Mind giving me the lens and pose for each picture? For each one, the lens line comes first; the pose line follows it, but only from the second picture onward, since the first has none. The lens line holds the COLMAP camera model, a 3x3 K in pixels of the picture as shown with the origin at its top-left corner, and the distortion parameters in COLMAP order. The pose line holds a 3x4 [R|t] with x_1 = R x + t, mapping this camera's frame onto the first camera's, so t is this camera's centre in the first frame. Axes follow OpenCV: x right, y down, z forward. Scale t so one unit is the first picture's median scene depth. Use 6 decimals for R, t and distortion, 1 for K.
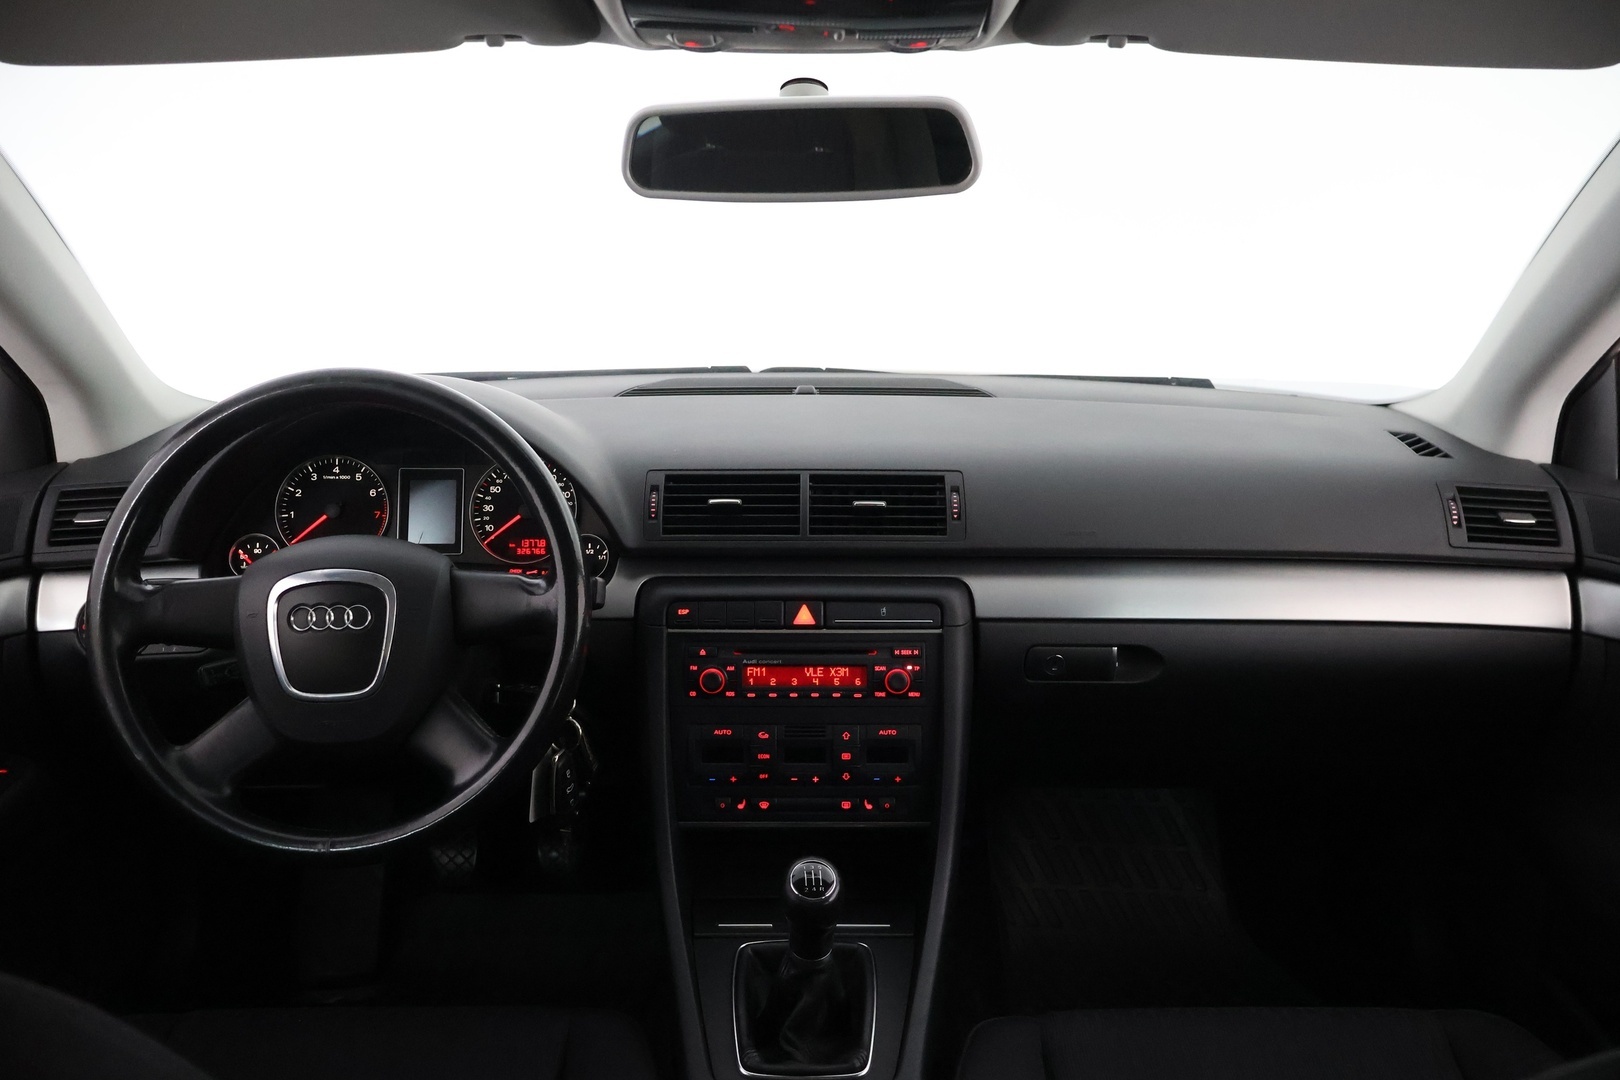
lens RADIAL K [[1362.6, 0, 807.5], [0, 1362.6, 545.5], [0, 0, 1]] dist [-0.011687, 0.030003]
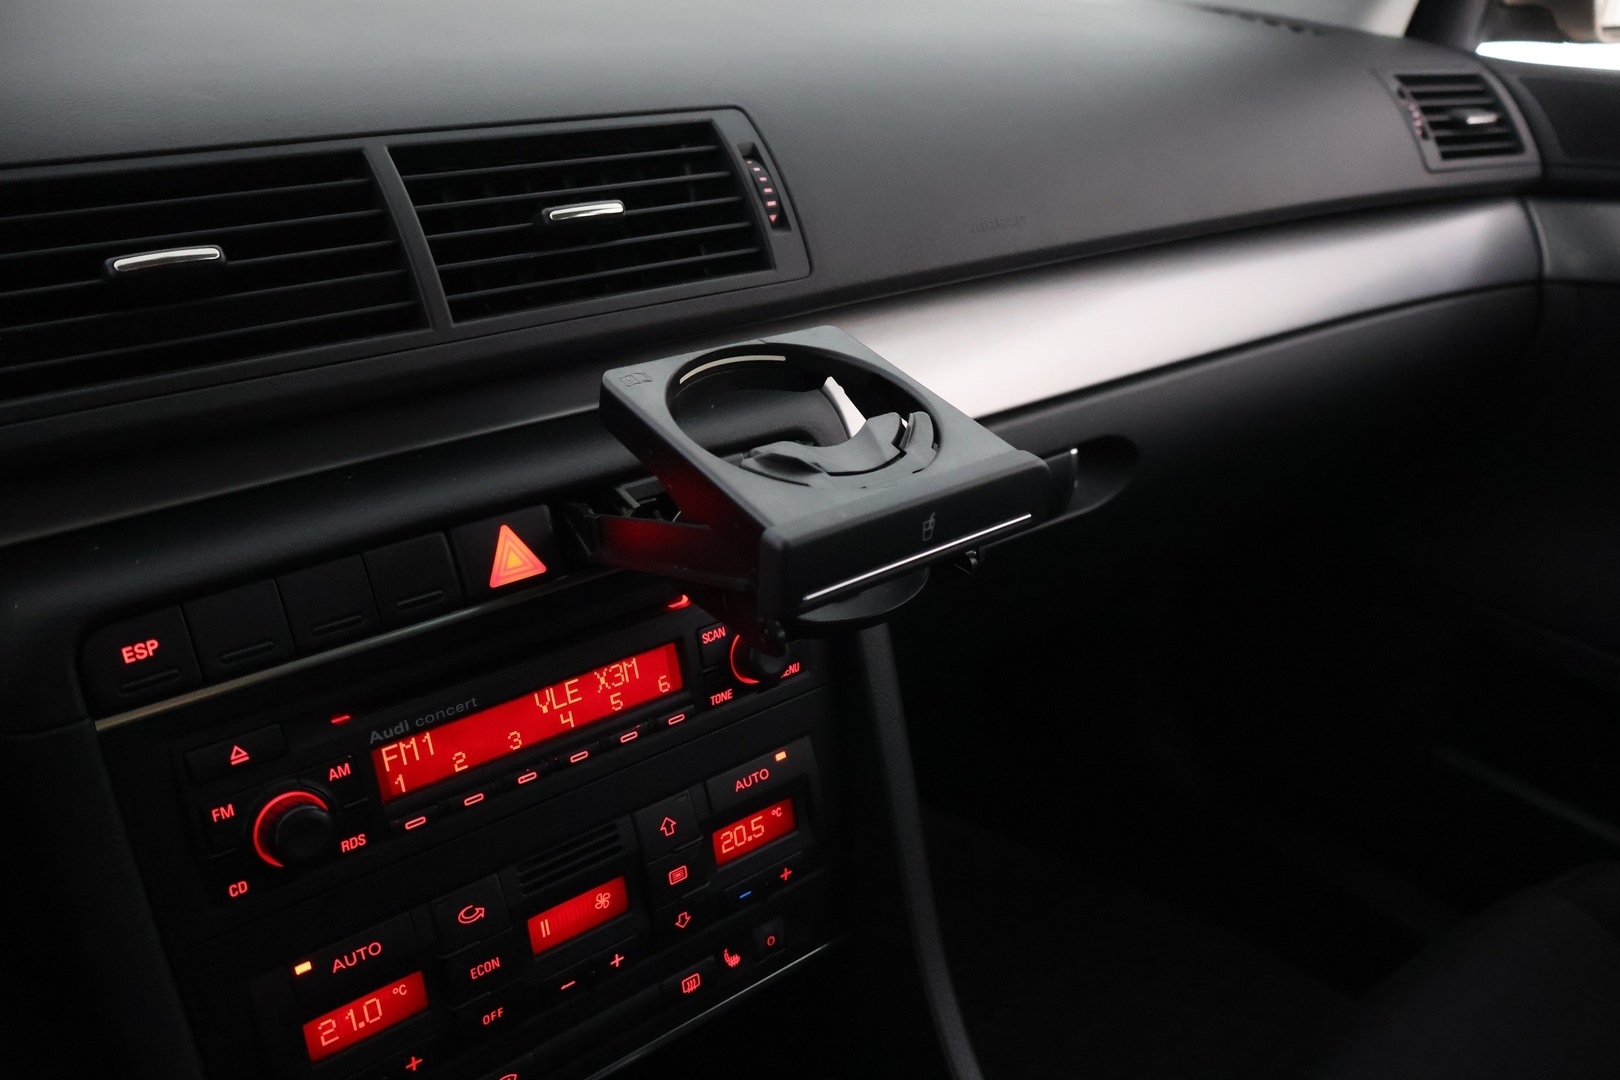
lens RADIAL K [[1362.6, 0, 807.5], [0, 1362.6, 531.9], [0, 0, 1]] dist [-0.011687, 0.030003]
pose [[0.767977, -0.253462, 0.588190, -0.146472], [0.144579, 0.963264, 0.226318, -0.022130], [-0.623945, -0.088767, 0.776410, 0.680351]]
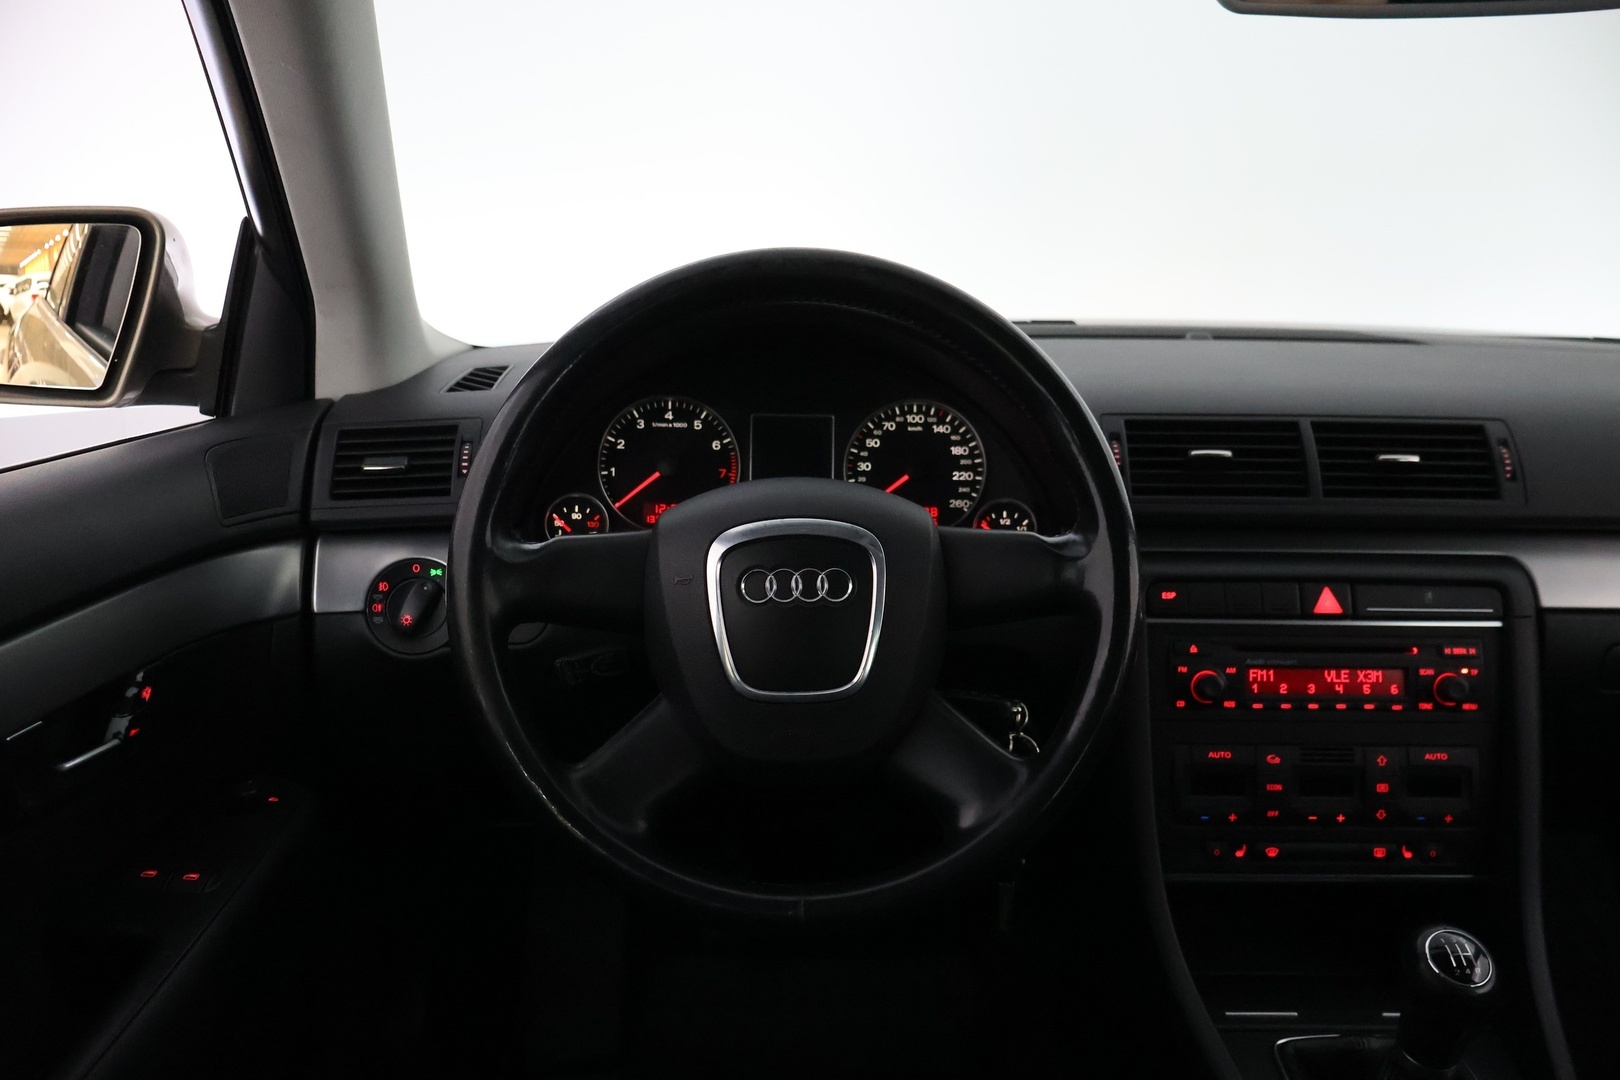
lens RADIAL K [[1362.6, 0, 809.3], [0, 1362.6, 533.2], [0, 0, 1]] dist [-0.011687, 0.030003]
pose [[0.999759, 0.010869, 0.019063, -0.305794], [-0.010085, 0.999119, -0.040741, 0.046860], [-0.019489, 0.040539, 0.998988, 0.241161]]
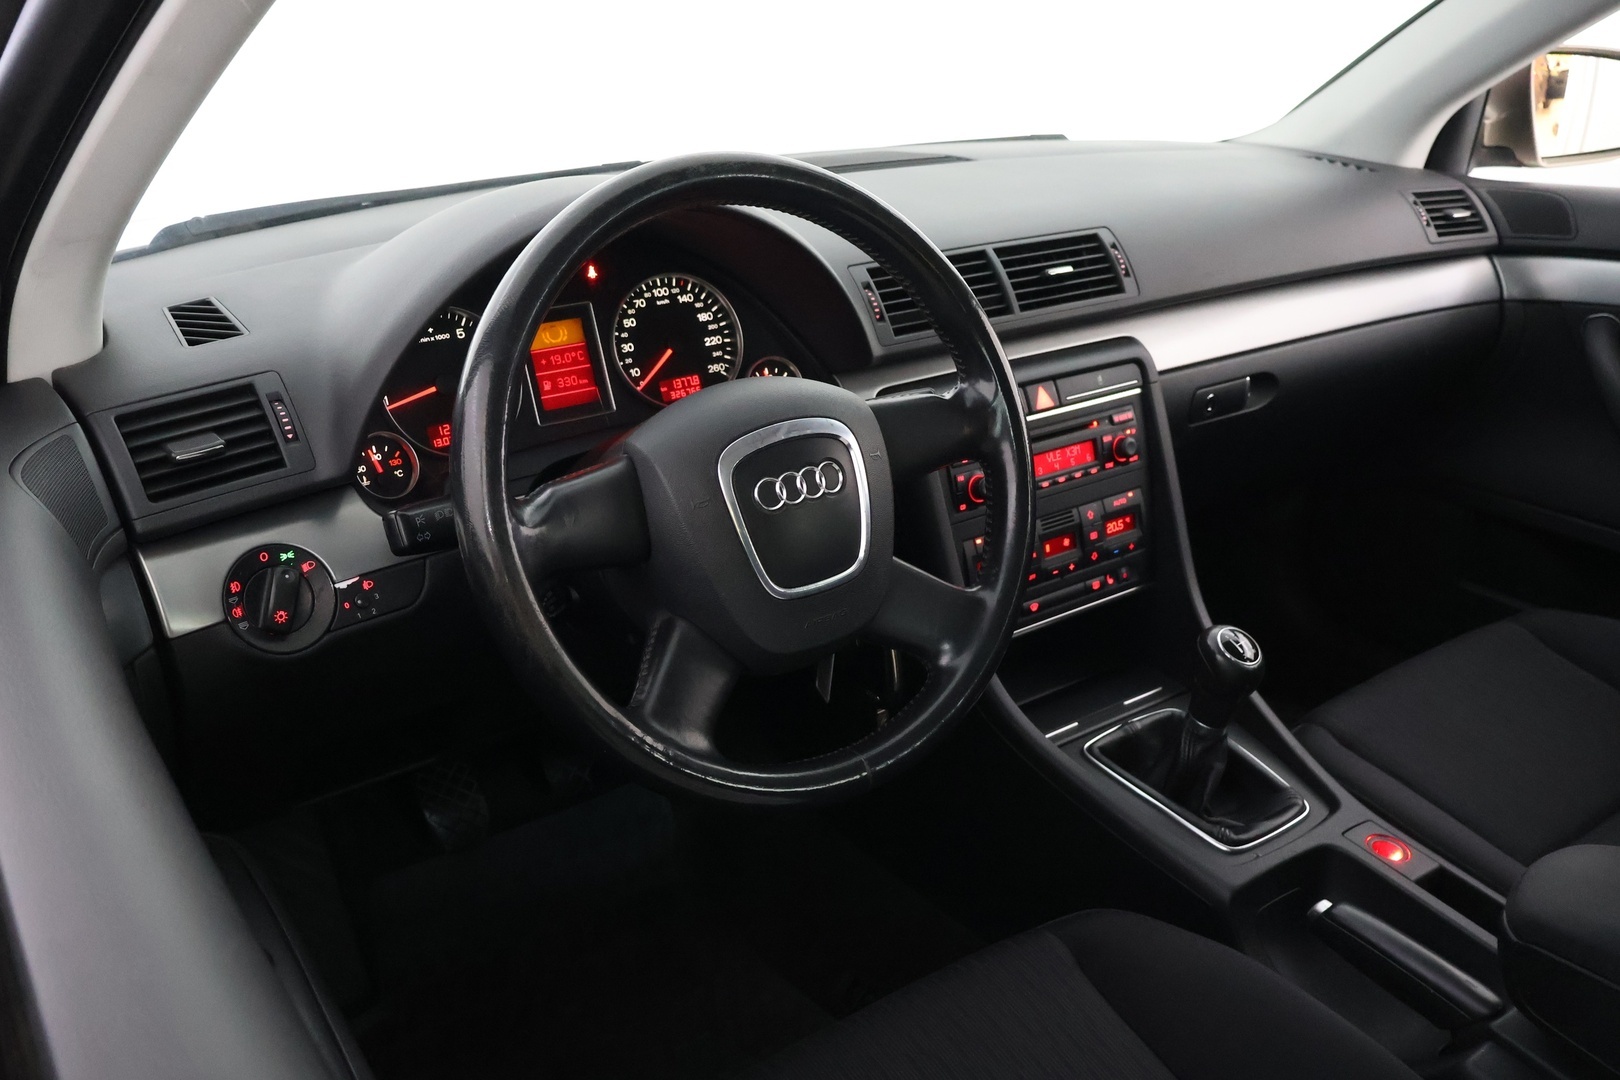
lens RADIAL K [[1362.6, 0, 807.4], [0, 1362.6, 544.6], [0, 0, 1]] dist [-0.011687, 0.030003]
pose [[0.813057, -0.233869, 0.533145, -0.648331], [0.166779, 0.970951, 0.171577, -0.037760], [-0.557785, -0.050584, 0.828443, 0.313232]]
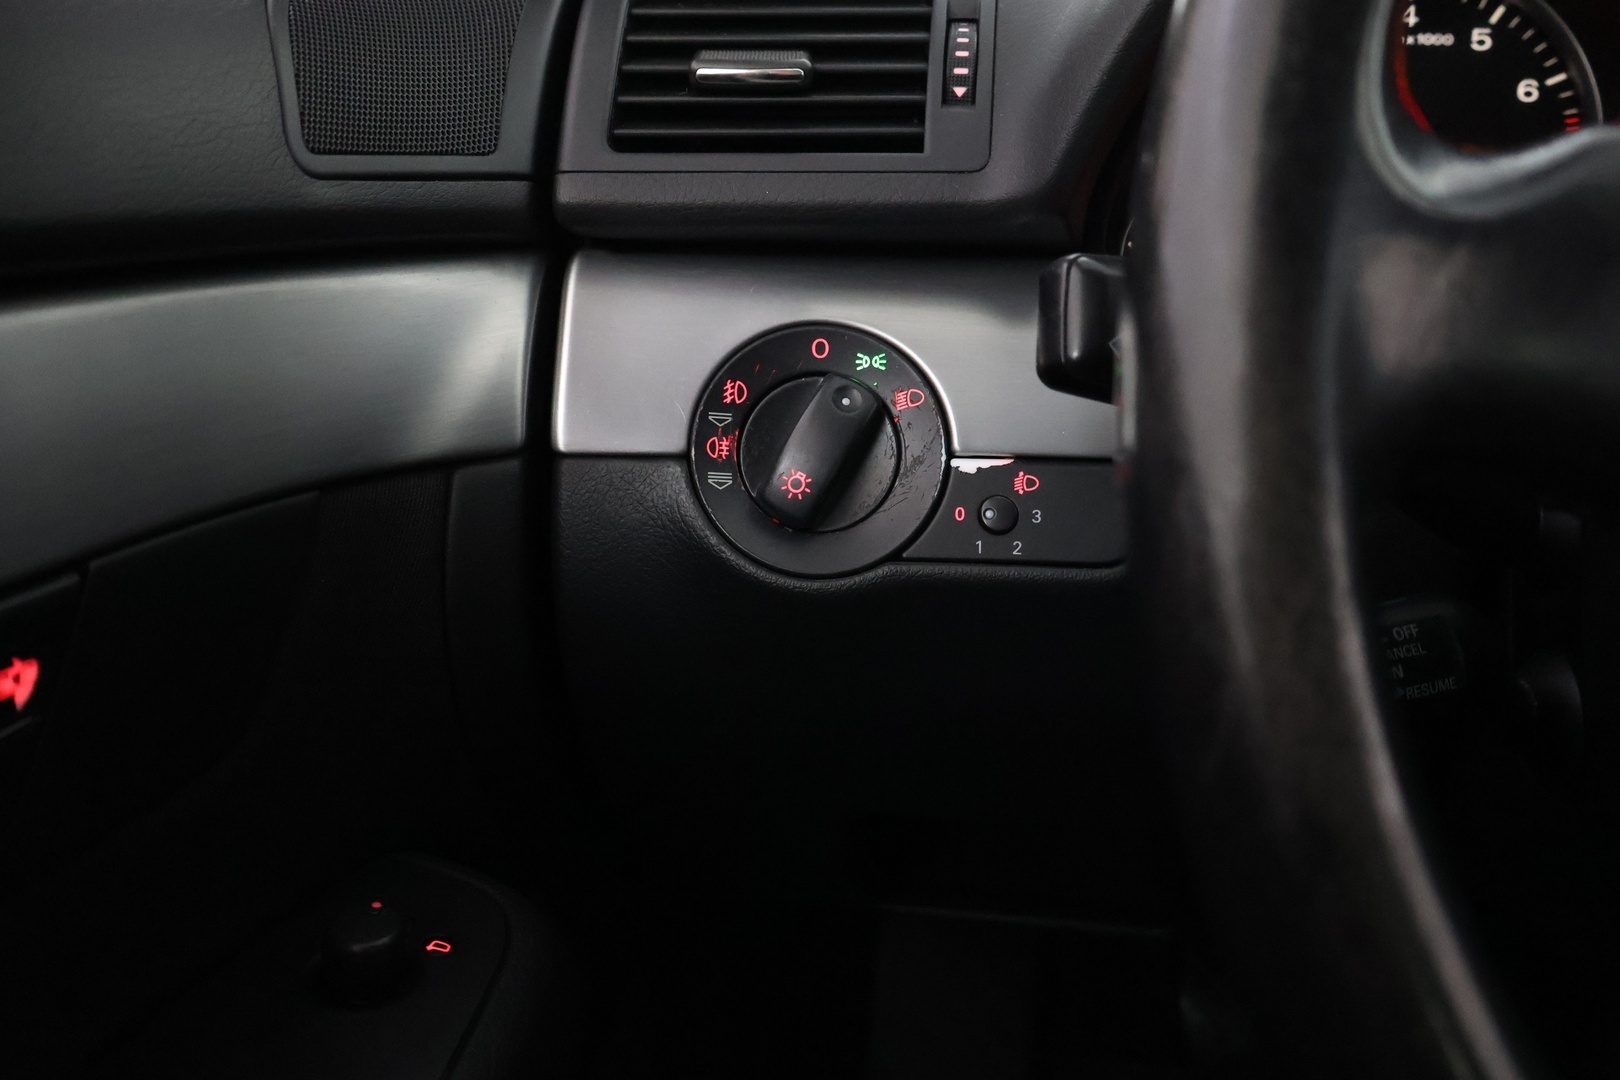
lens RADIAL K [[1362.6, 0, 813.1], [0, 1362.6, 528.5], [0, 0, 1]] dist [-0.011687, 0.030003]
pose [[0.988376, 0.072692, -0.133523, -0.471805], [-0.065106, 0.996053, 0.060335, 0.058208], [0.137381, -0.050940, 0.989207, 0.722174]]
